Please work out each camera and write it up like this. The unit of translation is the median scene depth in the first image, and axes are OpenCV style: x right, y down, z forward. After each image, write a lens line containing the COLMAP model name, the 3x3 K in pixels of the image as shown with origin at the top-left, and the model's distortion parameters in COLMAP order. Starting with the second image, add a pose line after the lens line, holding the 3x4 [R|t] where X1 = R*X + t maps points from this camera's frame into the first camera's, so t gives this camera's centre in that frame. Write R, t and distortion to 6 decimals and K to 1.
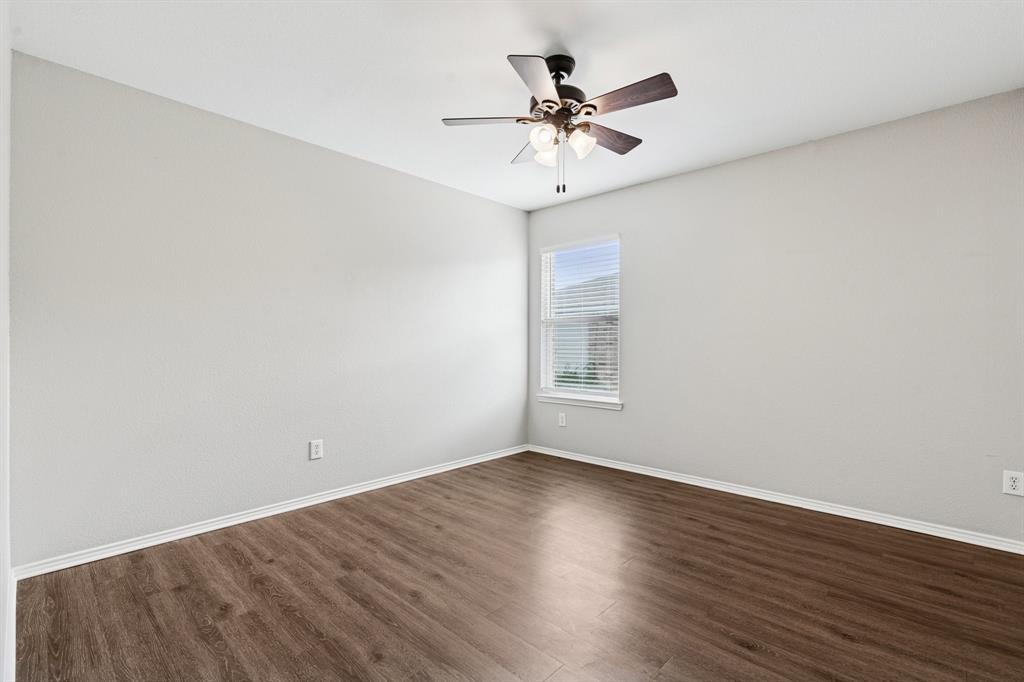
lens RADIAL K [[472.0, 0, 512.0], [0, 472.0, 341.0], [0, 0, 1]] dist [-0.001935, 0.000322]
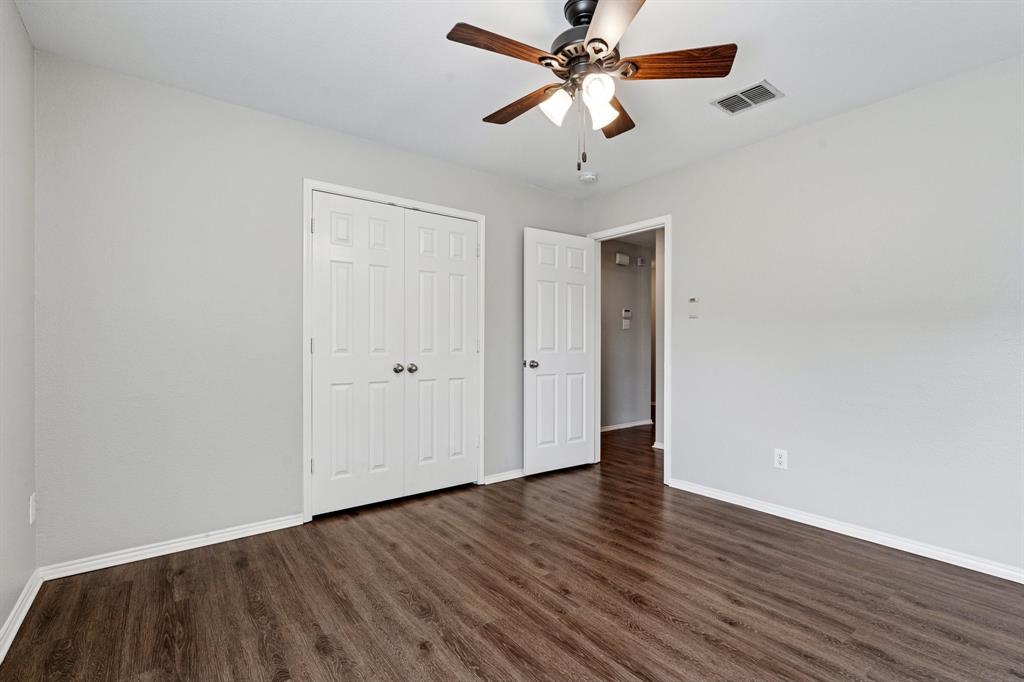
lens RADIAL K [[472.0, 0, 512.0], [0, 472.0, 341.0], [0, 0, 1]] dist [-0.001935, 0.000322]
pose [[-0.986792, -0.003787, 0.161946, 0.094340], [-0.005687, 0.999920, -0.011271, 0.008584], [-0.161891, -0.012043, -0.986735, 1.956595]]
